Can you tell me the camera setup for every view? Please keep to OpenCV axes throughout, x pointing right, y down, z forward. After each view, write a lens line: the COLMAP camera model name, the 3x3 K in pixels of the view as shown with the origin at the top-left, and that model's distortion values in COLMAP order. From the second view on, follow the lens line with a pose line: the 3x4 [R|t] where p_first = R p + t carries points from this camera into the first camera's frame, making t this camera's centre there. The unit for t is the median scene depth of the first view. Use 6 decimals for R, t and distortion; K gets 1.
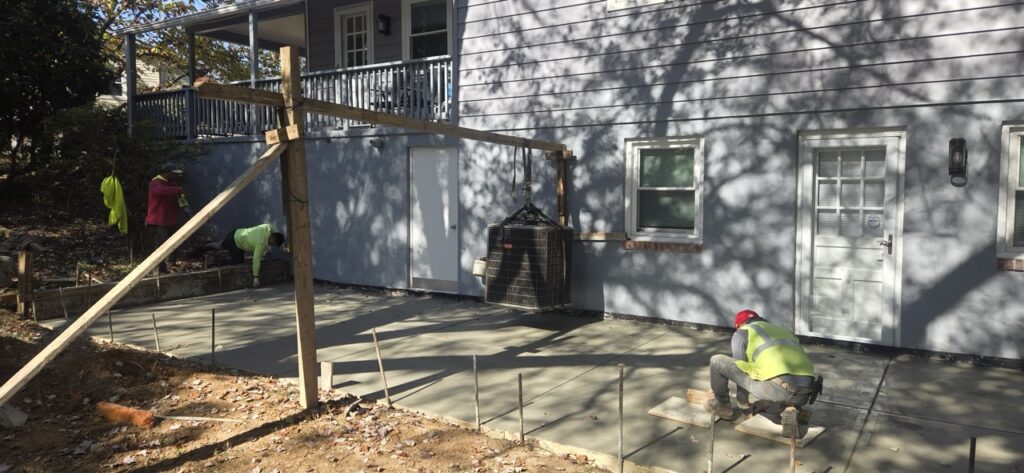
lens RADIAL K [[683.9, 0, 510.6], [0, 683.9, 226.2], [0, 0, 1]] dist [0.073183, -0.051430]
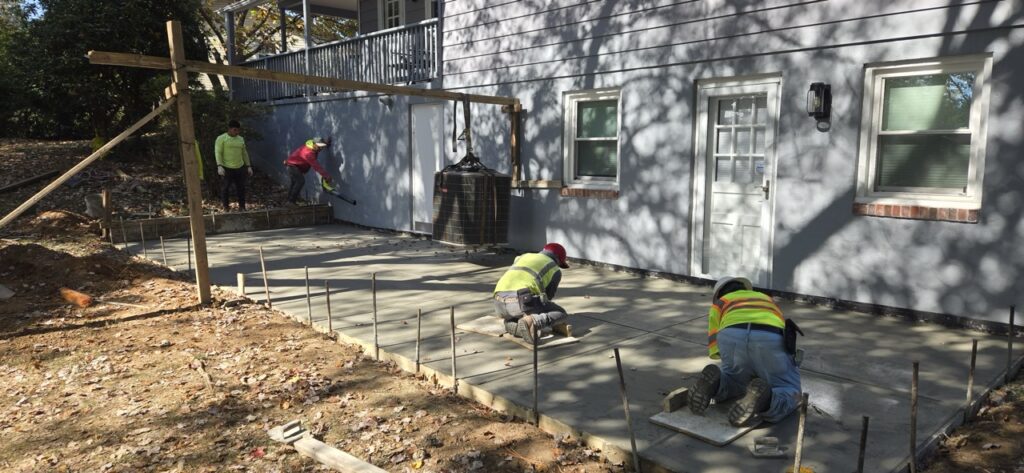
lens RADIAL K [[683.9, 0, 507.9], [0, 683.9, 240.6], [0, 0, 1]] dist [0.073183, -0.051430]
pose [[0.968360, 0.030933, -0.247632, 0.384204], [-0.012224, 0.996977, 0.076736, 0.024208], [0.249257, -0.071281, 0.965811, -0.075009]]
